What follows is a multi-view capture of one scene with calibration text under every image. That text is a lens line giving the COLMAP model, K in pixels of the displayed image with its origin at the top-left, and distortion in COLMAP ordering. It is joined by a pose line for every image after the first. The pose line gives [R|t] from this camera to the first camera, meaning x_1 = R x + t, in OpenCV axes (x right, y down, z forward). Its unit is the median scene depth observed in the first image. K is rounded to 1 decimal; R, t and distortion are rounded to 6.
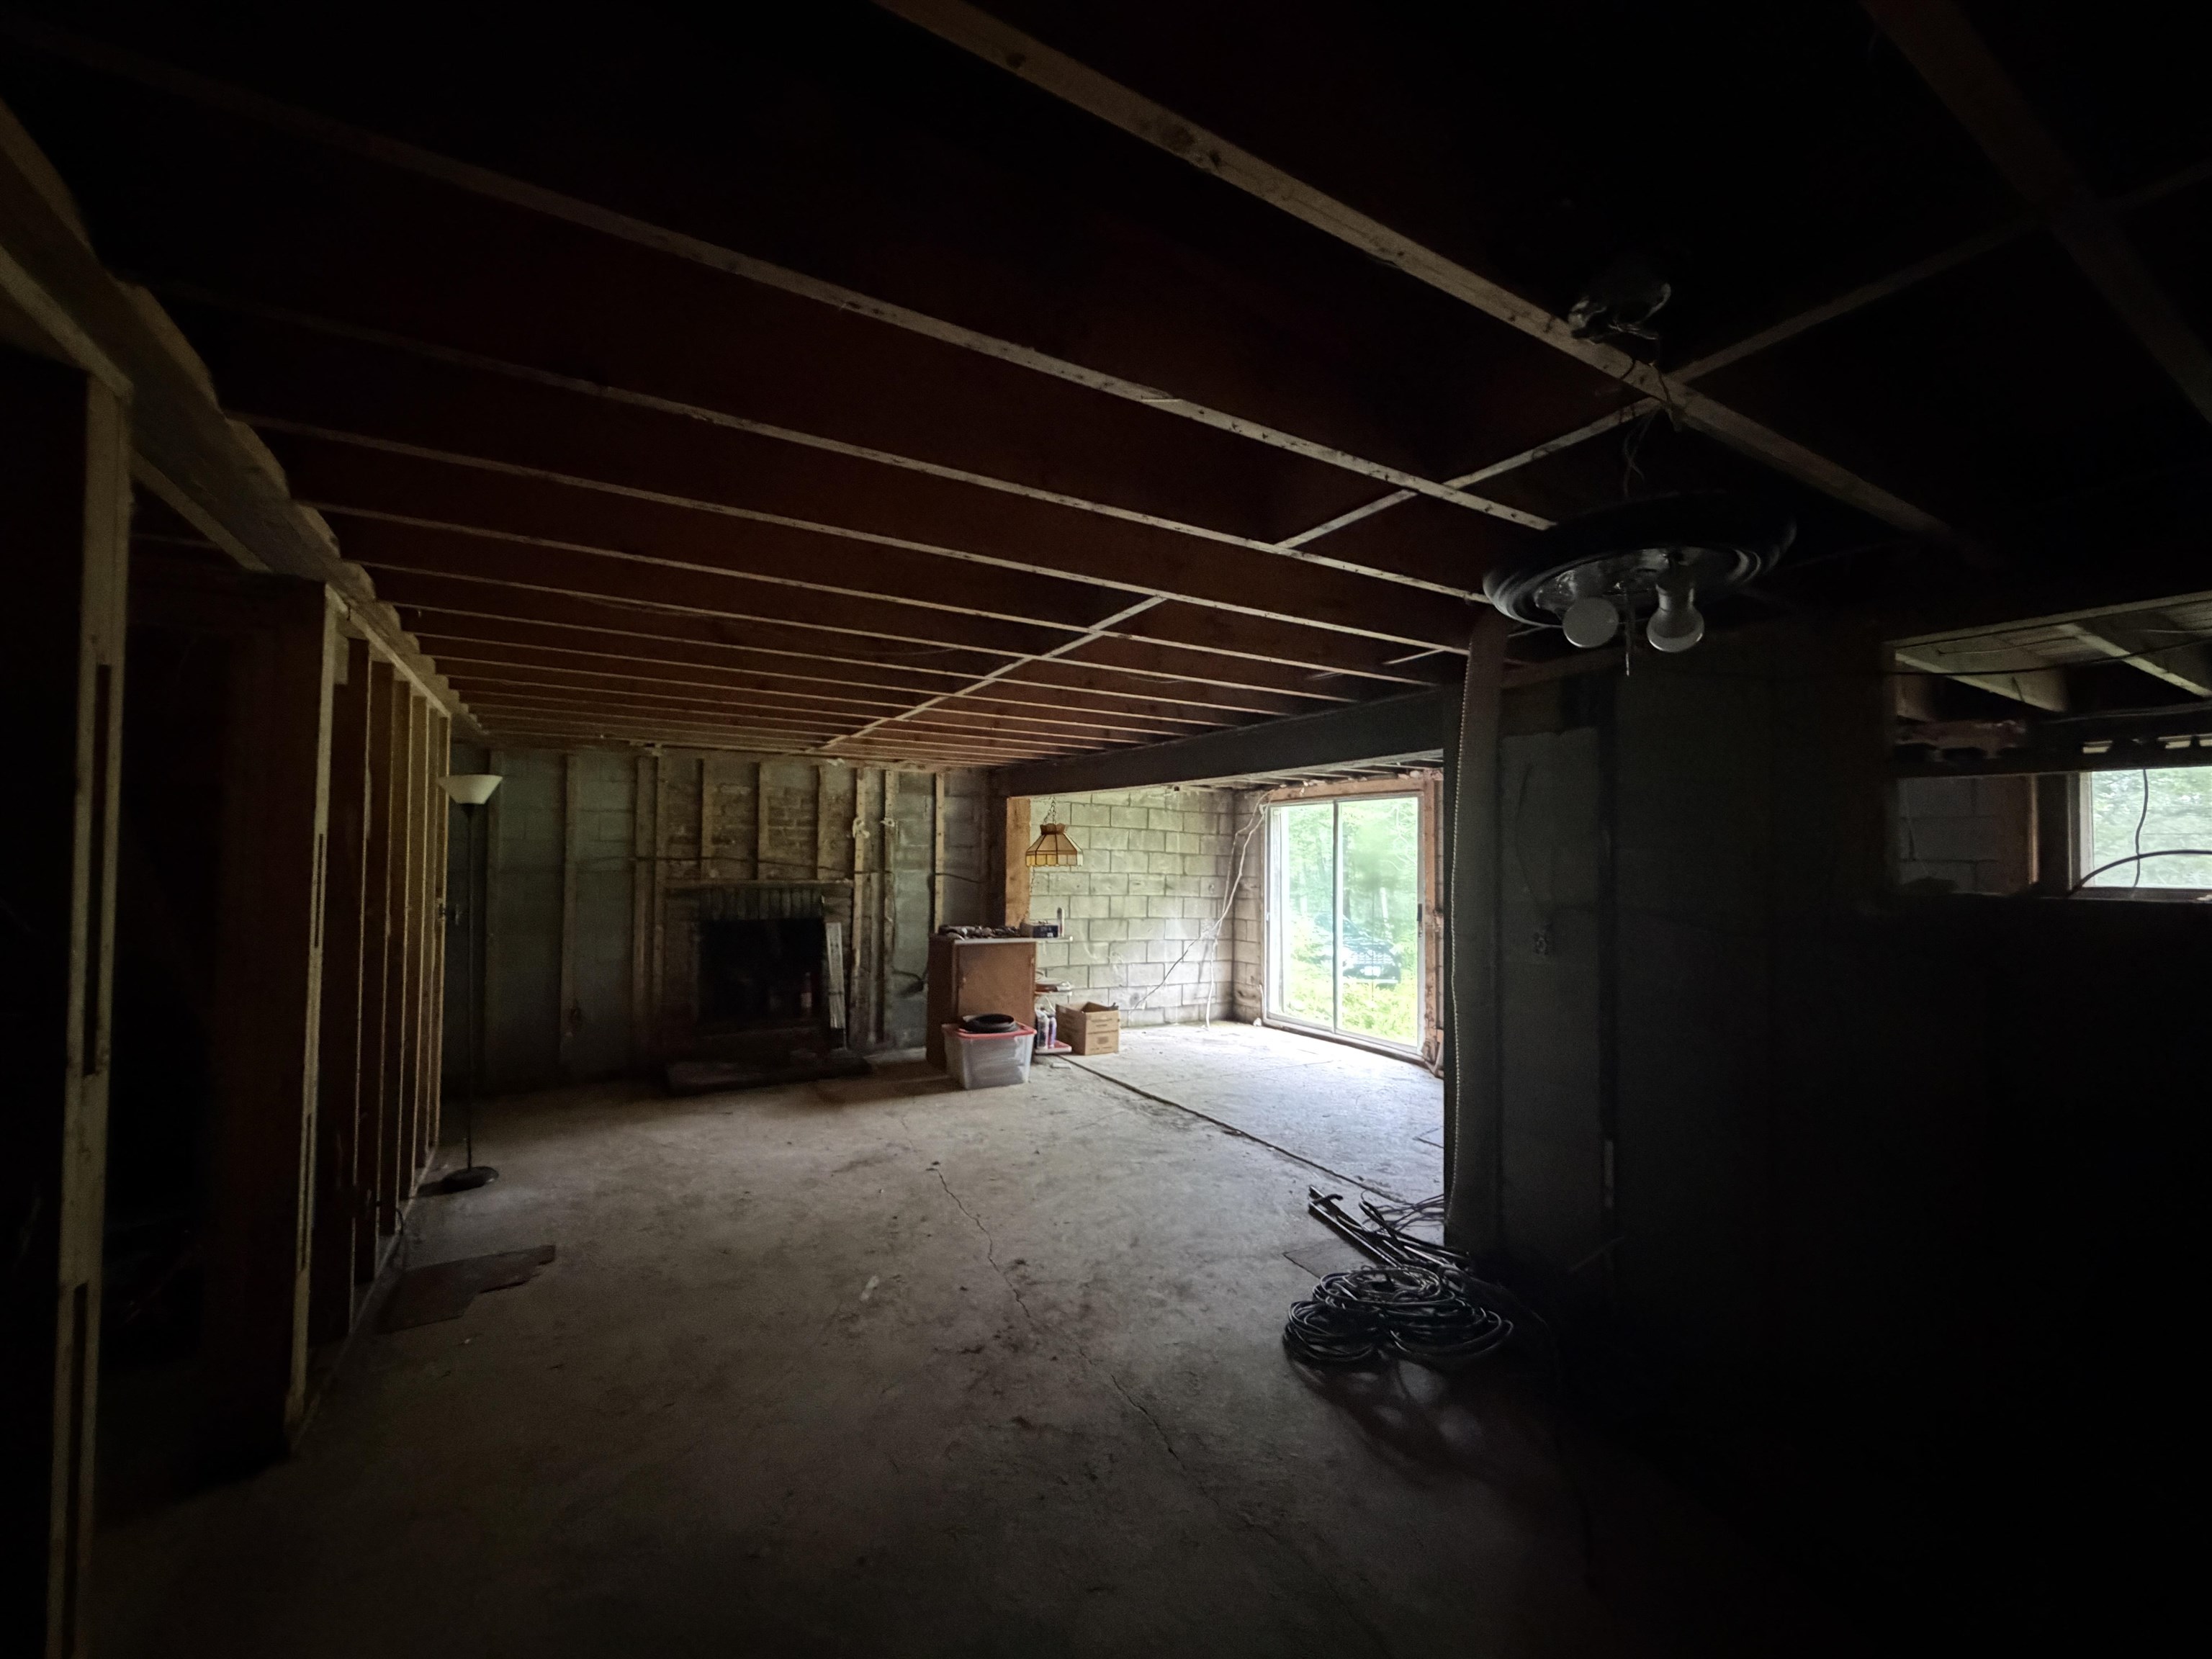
lens RADIAL K [[878.9, 0, 1099.8], [0, 878.9, 833.4], [0, 0, 1]] dist [0.004314, 0.000278]
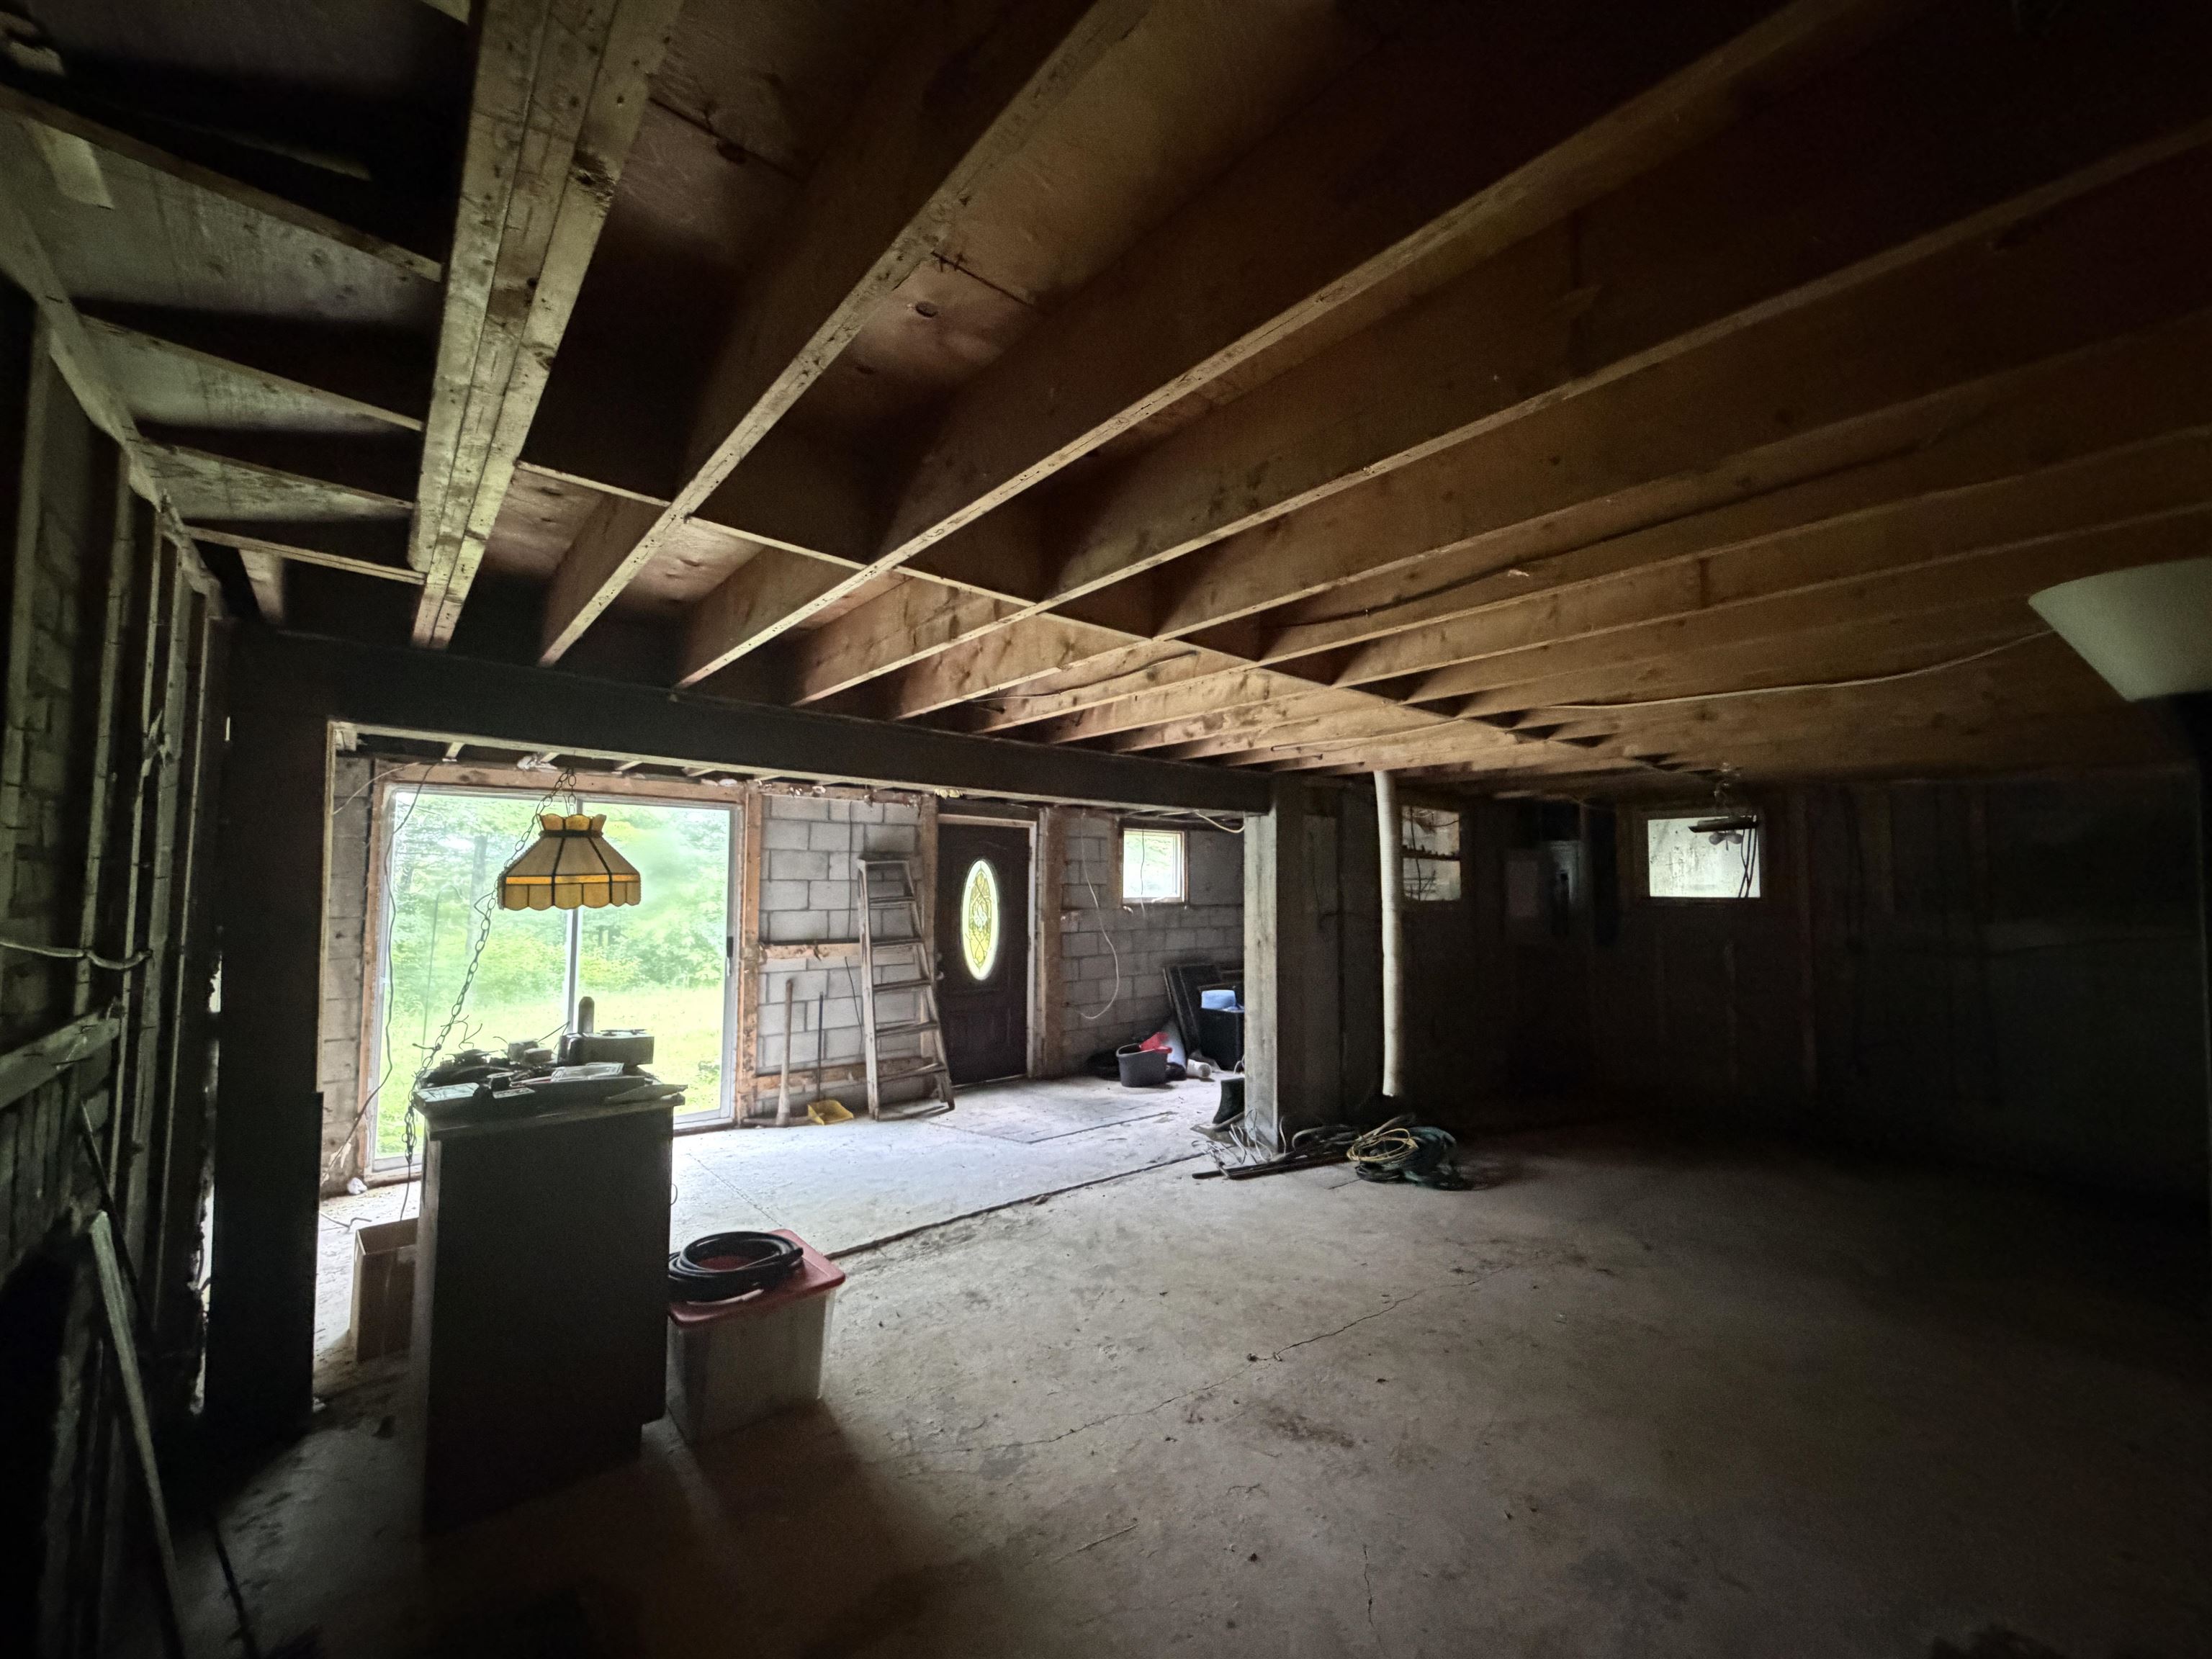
lens RADIAL K [[878.9, 0, 1103.2], [0, 878.9, 837.8], [0, 0, 1]] dist [0.004314, 0.000278]
pose [[-0.163554, 0.044550, 0.985528, -0.539125], [-0.035500, 0.998067, -0.051009, 0.015893], [-0.985895, -0.043329, -0.161657, 0.796741]]
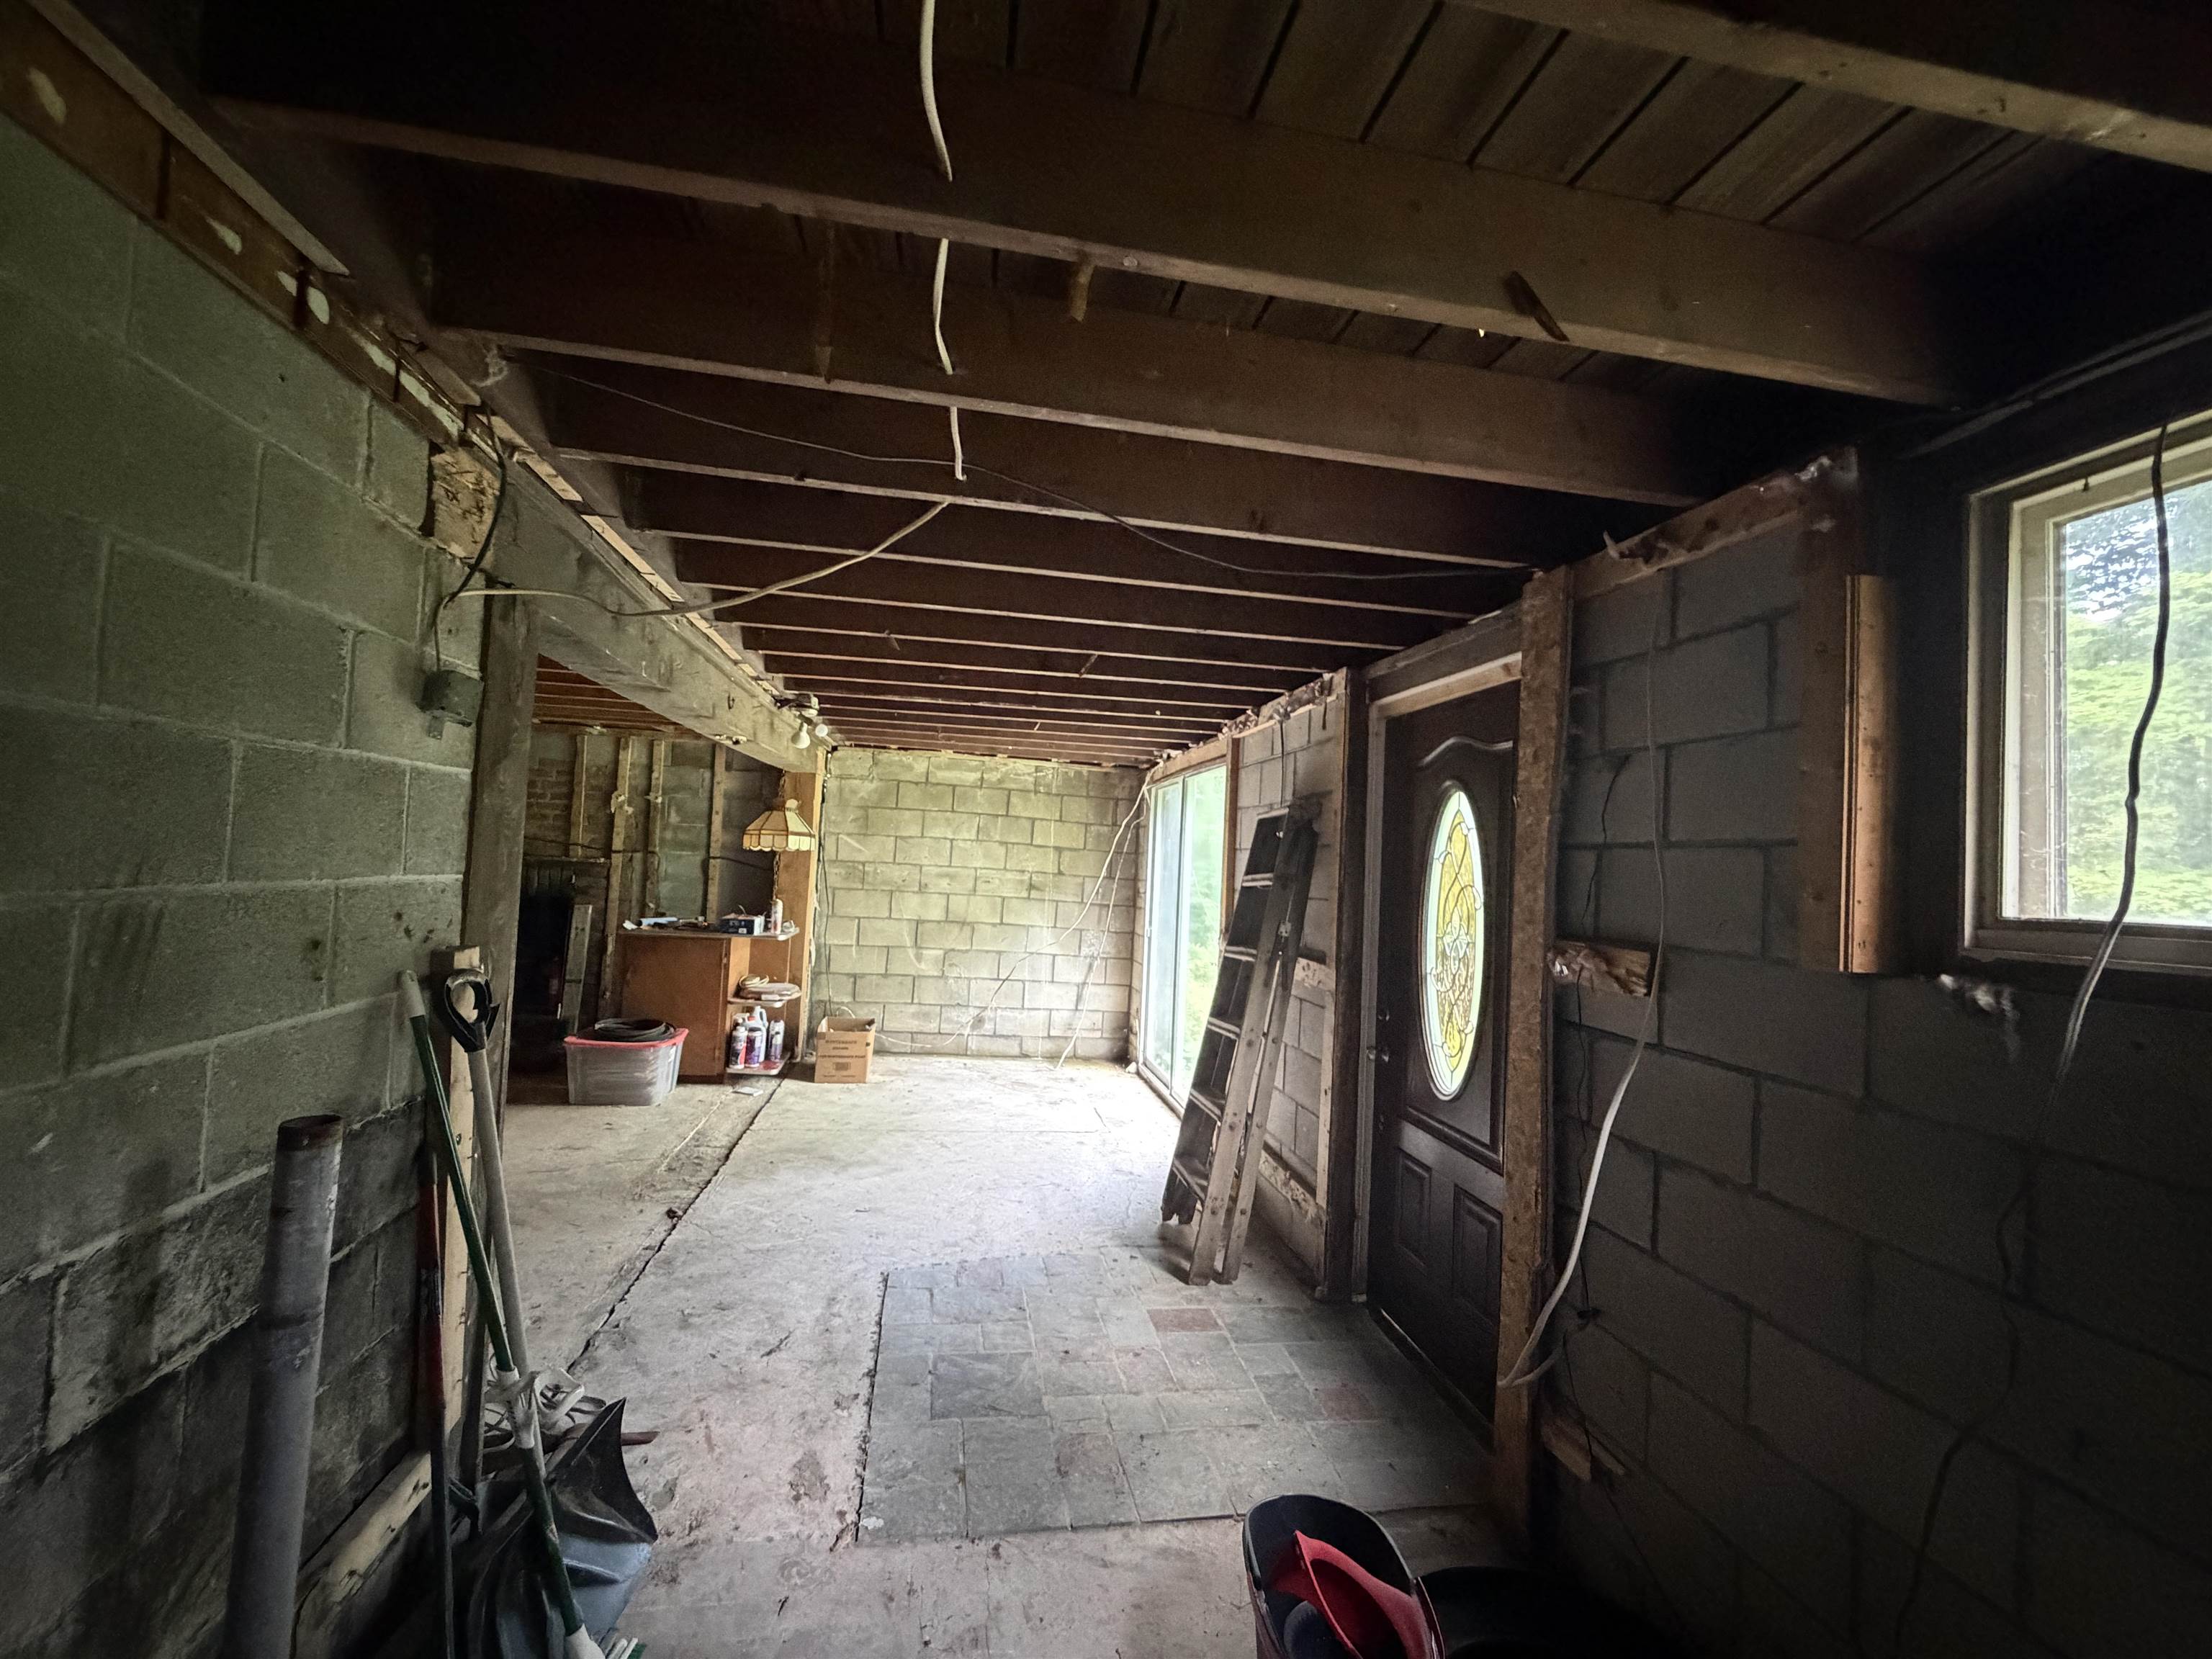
lens RADIAL K [[878.9, 0, 1097.1], [0, 878.9, 830.7], [0, 0, 1]] dist [0.004314, 0.000278]
pose [[0.931564, 0.018611, -0.363101, 0.526484], [-0.026082, 0.999537, -0.015685, 0.024428], [0.362641, 0.024083, 0.931618, 0.328697]]
